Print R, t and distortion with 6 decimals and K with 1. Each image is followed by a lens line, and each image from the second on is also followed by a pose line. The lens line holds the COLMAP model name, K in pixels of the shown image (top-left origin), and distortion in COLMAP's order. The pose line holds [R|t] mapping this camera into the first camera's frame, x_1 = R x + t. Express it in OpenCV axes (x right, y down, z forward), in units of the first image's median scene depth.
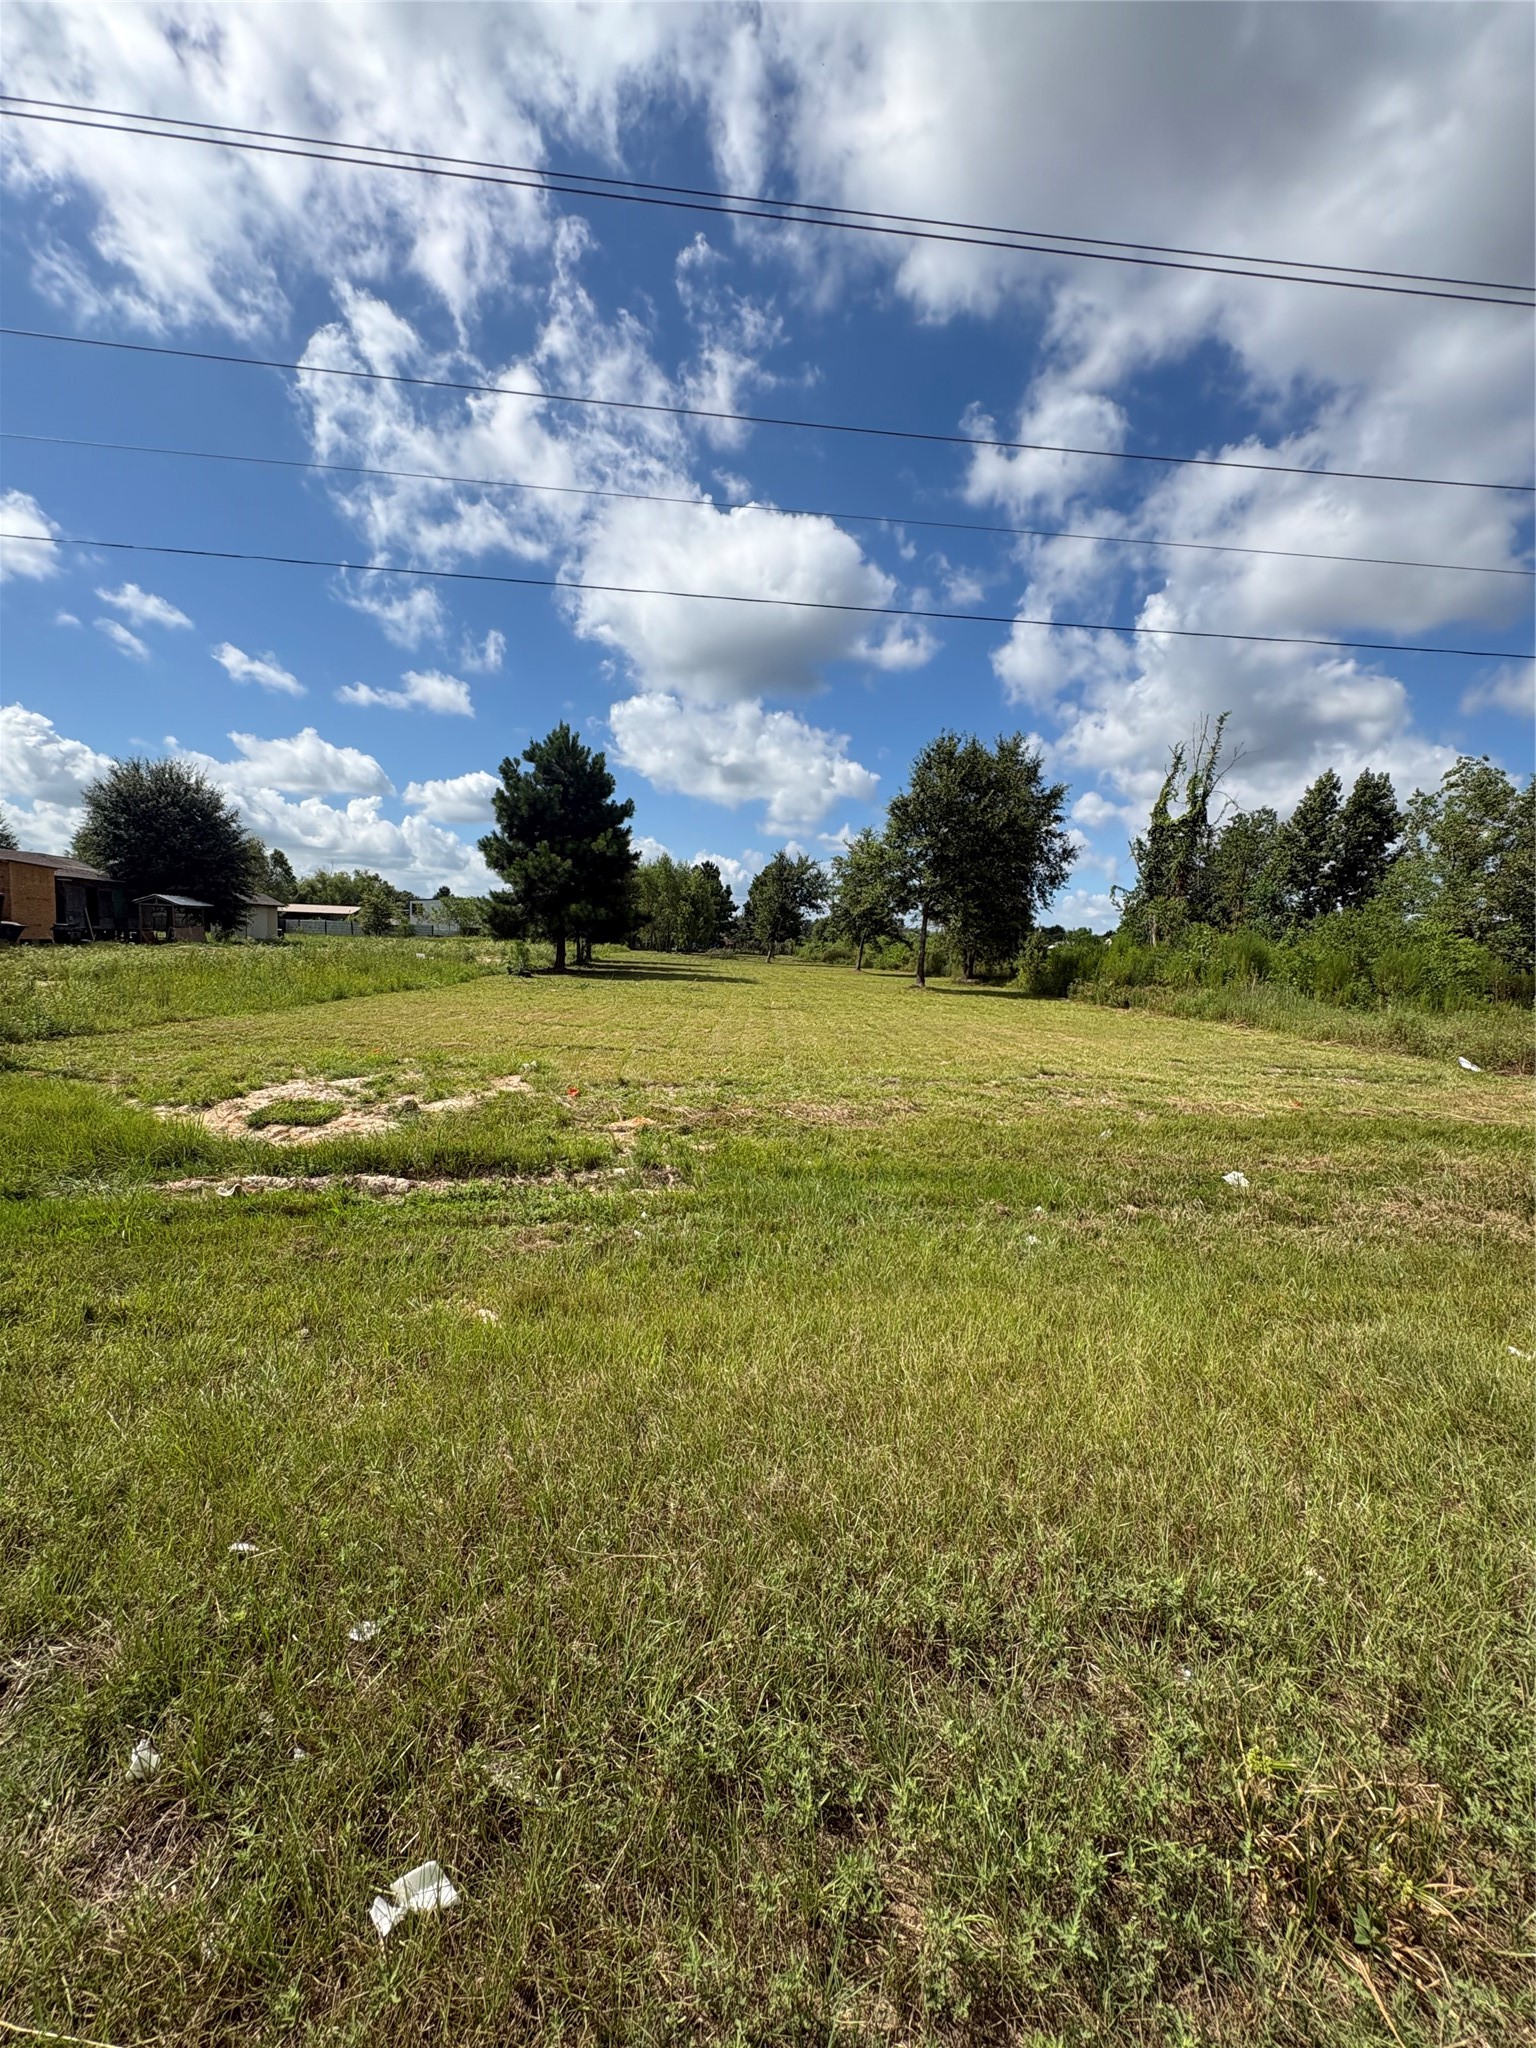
lens RADIAL K [[847.7, 0, 768.0], [0, 847.7, 1024.0], [0, 0, 1]] dist [0.000286, 0.000020]
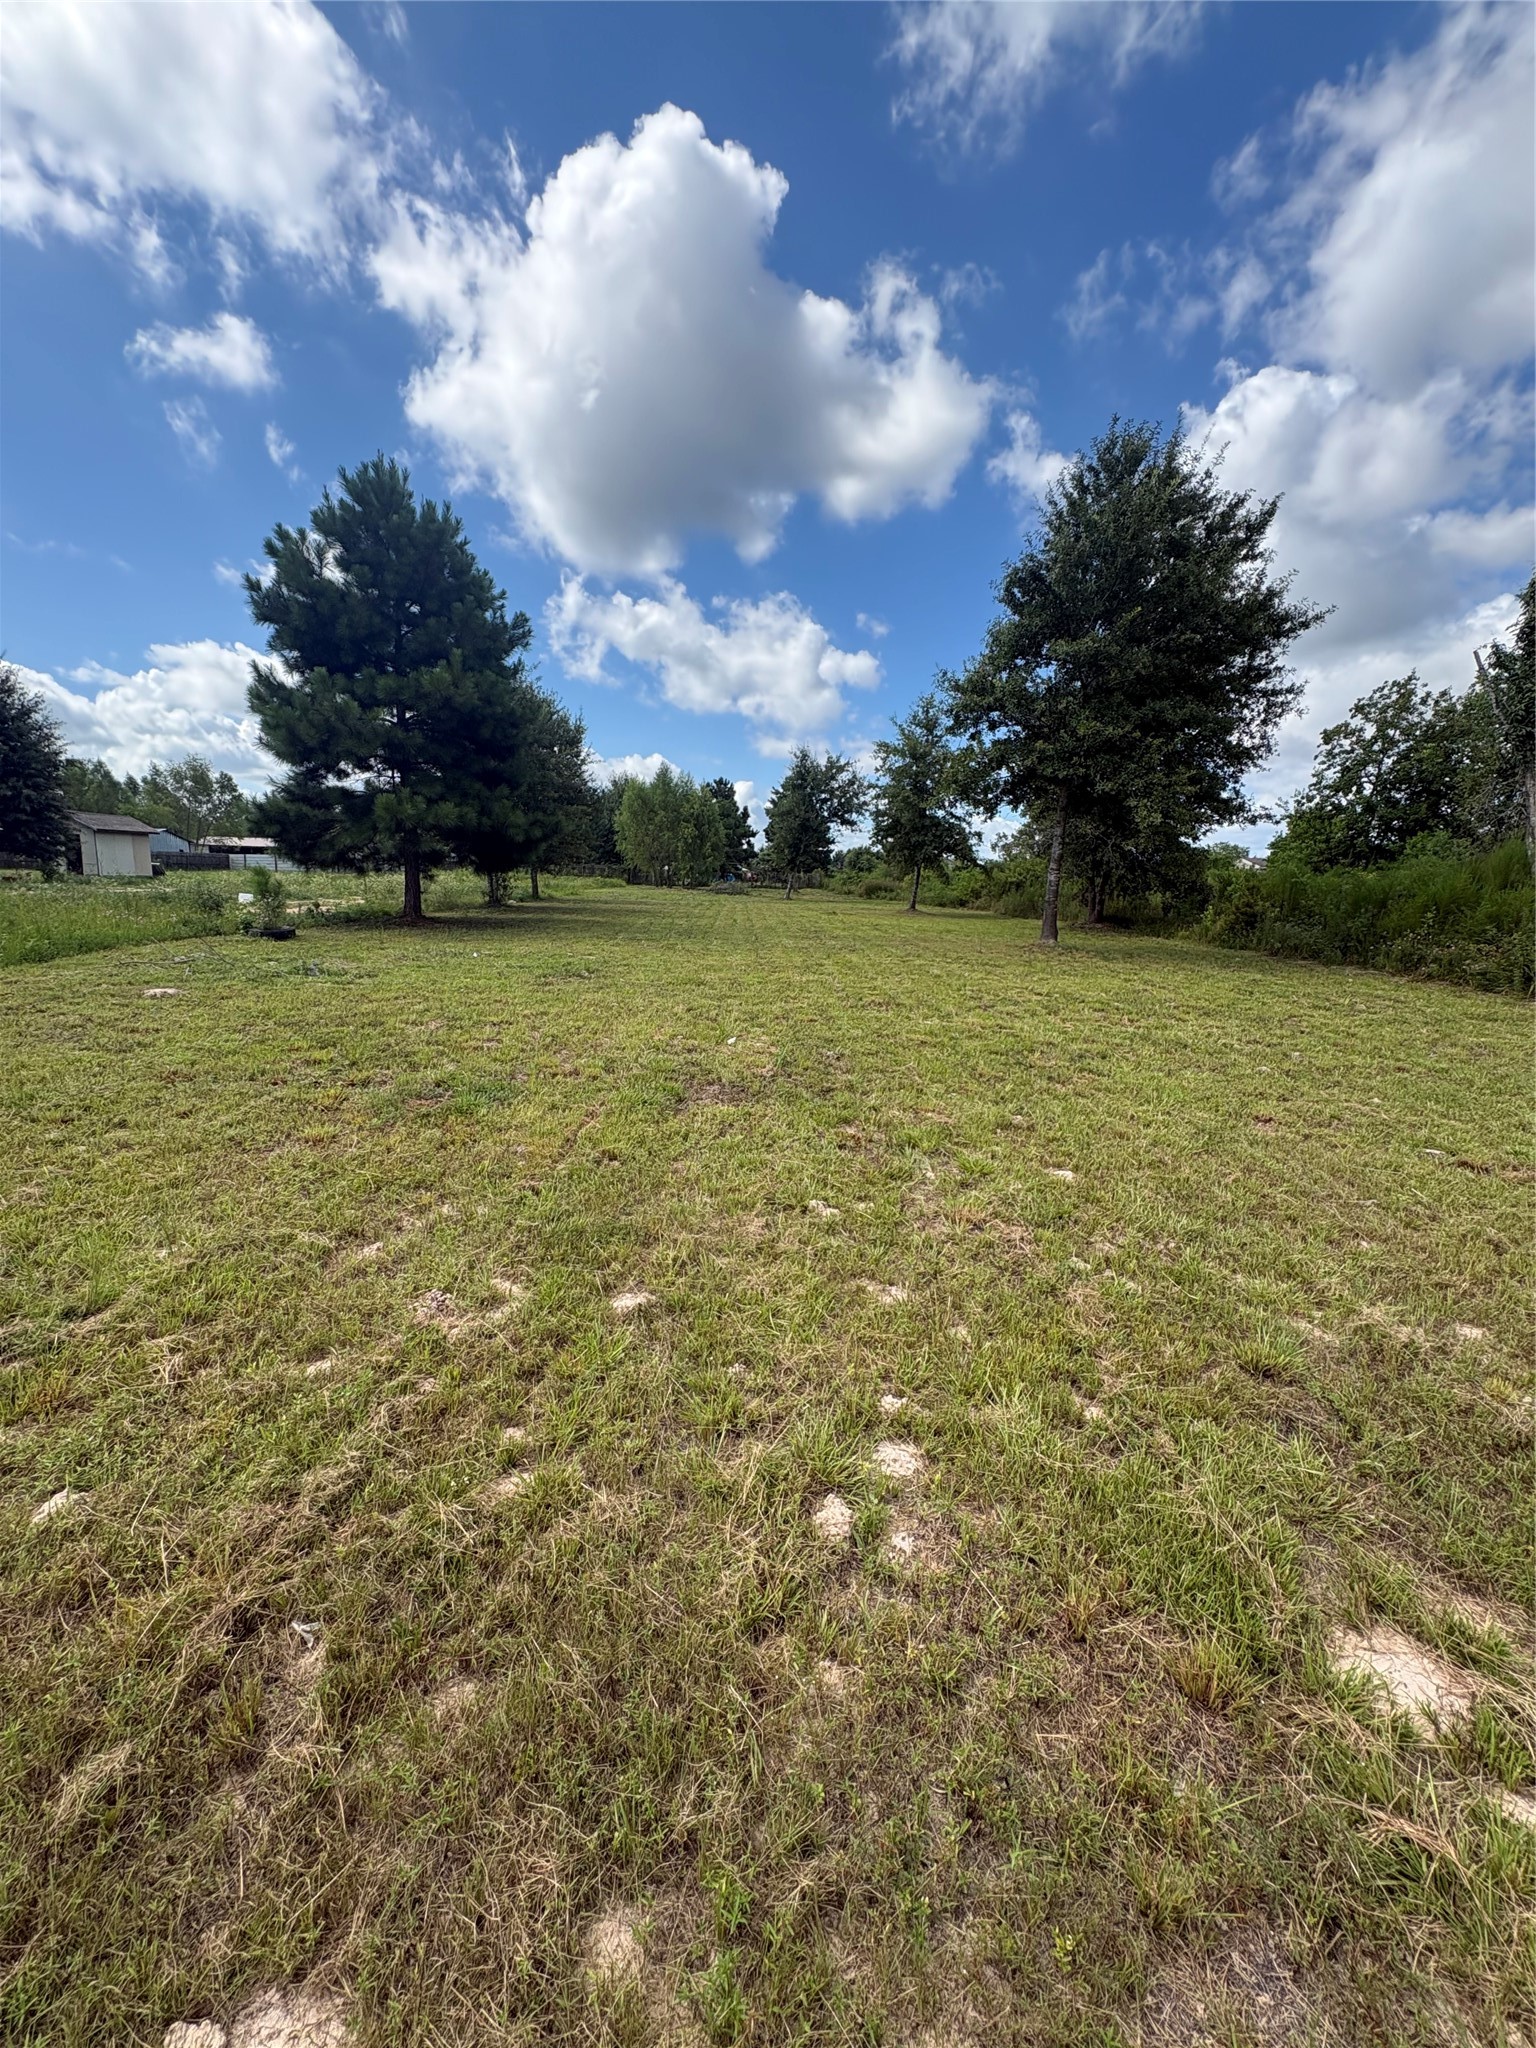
lens RADIAL K [[847.7, 0, 768.0], [0, 847.7, 1024.0], [0, 0, 1]] dist [0.000286, 0.000020]
pose [[0.999266, -0.005330, -0.037942, 0.010374], [0.008232, 0.997017, 0.076744, -0.017667], [0.037420, -0.077000, 0.996329, 0.216224]]
